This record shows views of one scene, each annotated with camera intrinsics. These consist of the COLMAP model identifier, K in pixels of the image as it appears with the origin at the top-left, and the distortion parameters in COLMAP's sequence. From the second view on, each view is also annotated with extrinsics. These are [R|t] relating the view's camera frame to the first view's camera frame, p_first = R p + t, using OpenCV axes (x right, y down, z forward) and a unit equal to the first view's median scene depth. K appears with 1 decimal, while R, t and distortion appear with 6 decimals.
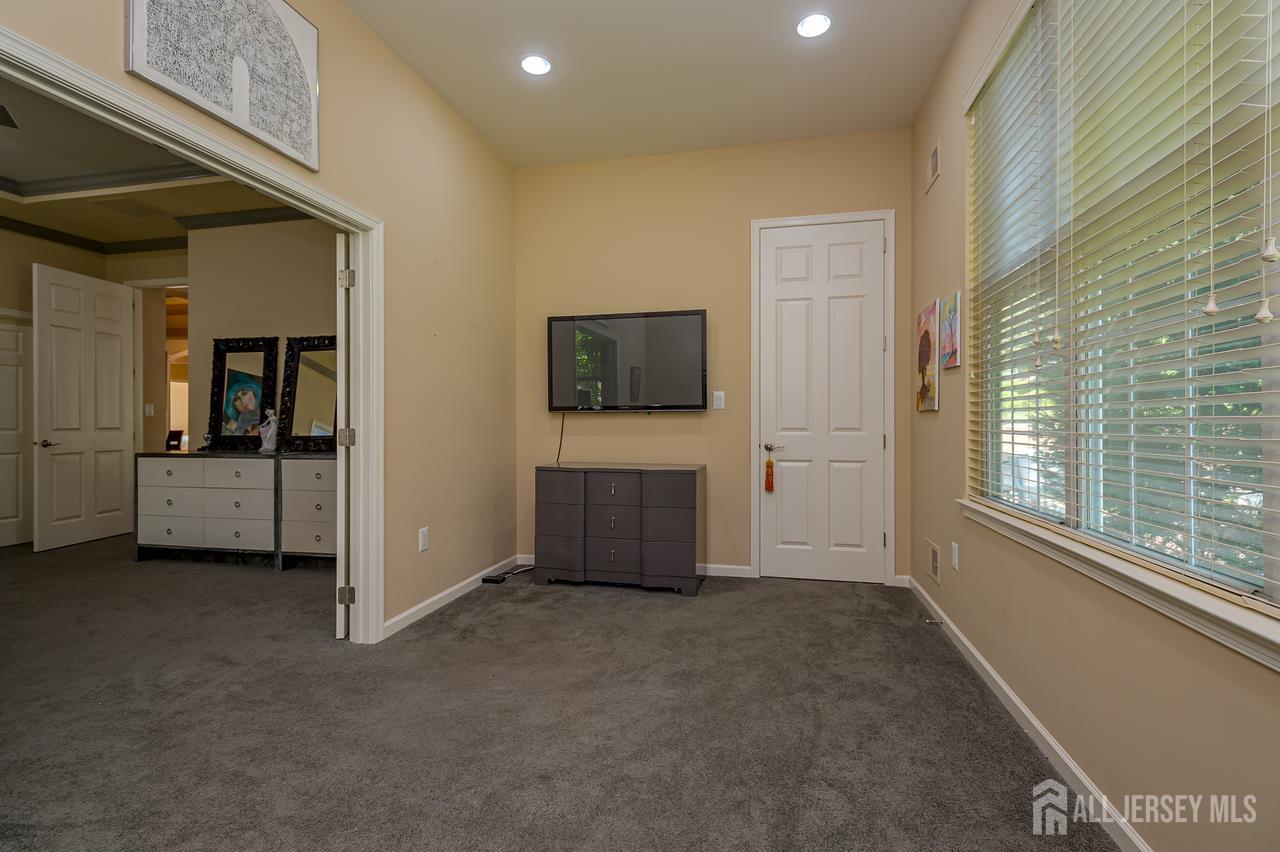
lens RADIAL K [[591.6, 0, 636.9], [0, 591.6, 427.1], [0, 0, 1]] dist [0.008143, -0.004221]
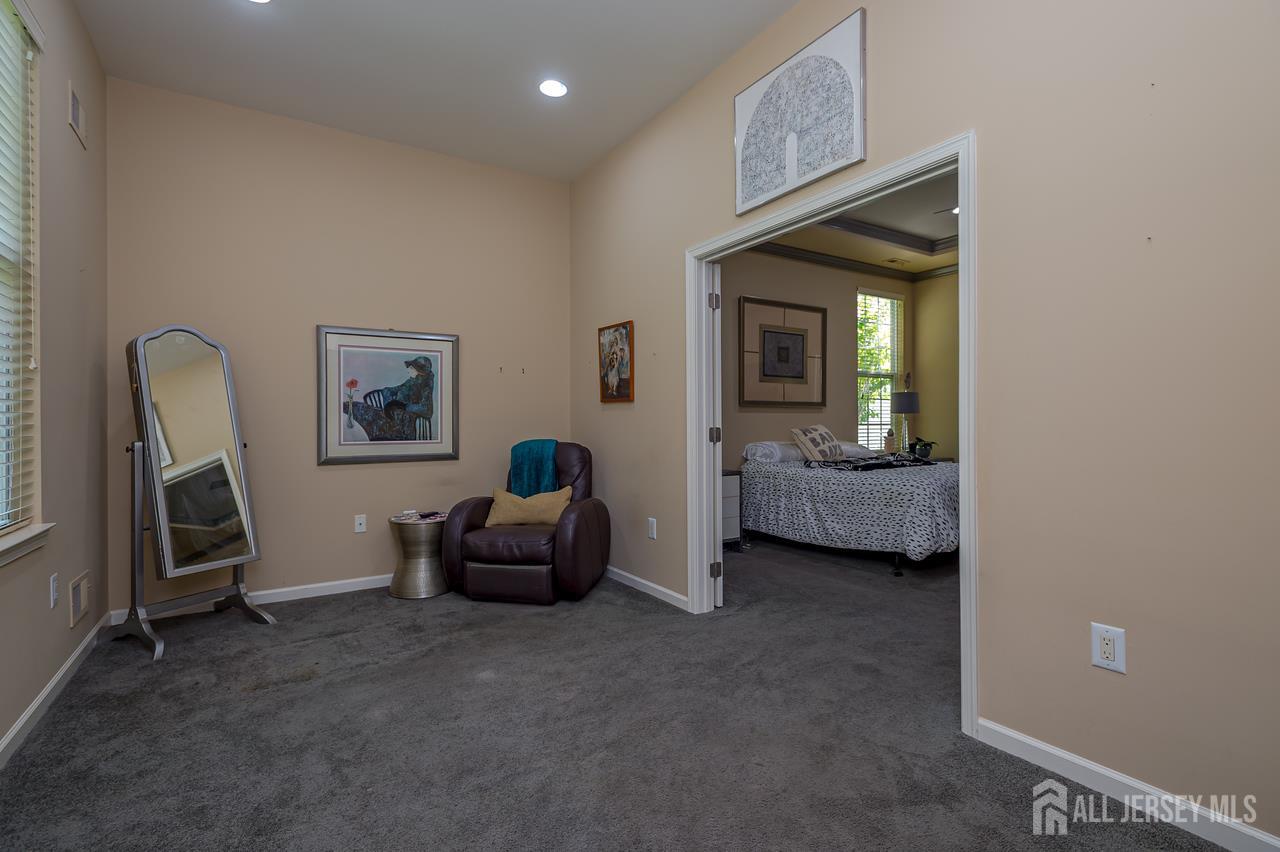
lens RADIAL K [[591.6, 0, 641.0], [0, 591.6, 422.7], [0, 0, 1]] dist [0.008143, -0.004221]
pose [[-0.691048, 0.008244, -0.722762, 0.445989], [0.011198, 0.999937, 0.000699, -0.013096], [0.722722, -0.007611, -0.691097, 1.567341]]
